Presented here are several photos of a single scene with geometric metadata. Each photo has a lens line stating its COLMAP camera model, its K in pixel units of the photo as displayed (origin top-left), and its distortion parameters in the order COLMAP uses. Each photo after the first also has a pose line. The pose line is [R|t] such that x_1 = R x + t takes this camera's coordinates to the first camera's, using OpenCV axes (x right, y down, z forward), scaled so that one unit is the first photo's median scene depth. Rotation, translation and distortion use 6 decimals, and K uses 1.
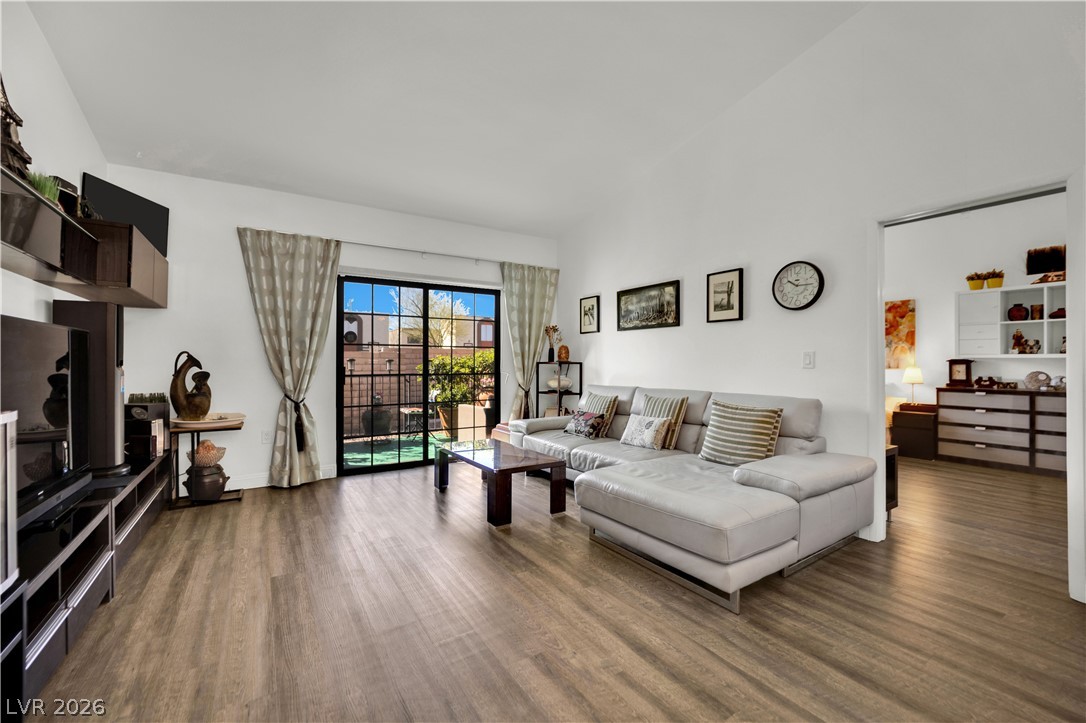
lens RADIAL K [[442.6, 0, 545.6], [0, 442.6, 358.8], [0, 0, 1]] dist [-0.014510, 0.000149]
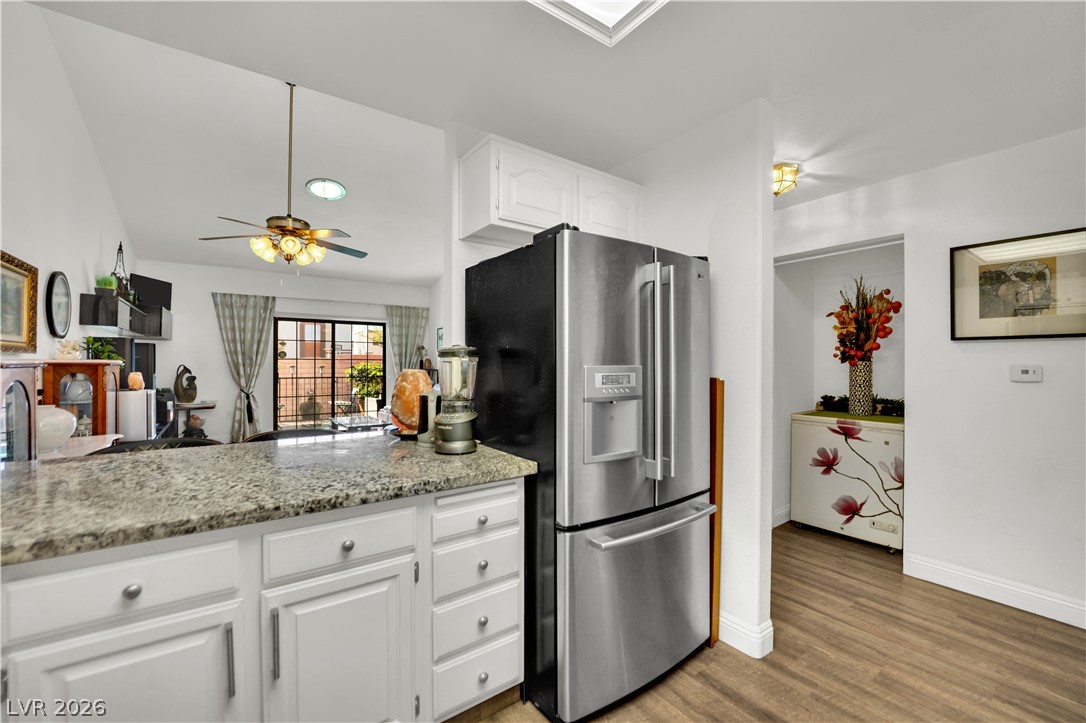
lens RADIAL K [[442.6, 0, 538.8], [0, 442.6, 362.7], [0, 0, 1]] dist [-0.014510, 0.000149]
pose [[0.999158, 0.004785, 0.040736, 0.488886], [-0.005082, 0.999961, 0.007199, -0.039819], [-0.040700, -0.007400, 0.999144, -0.742558]]
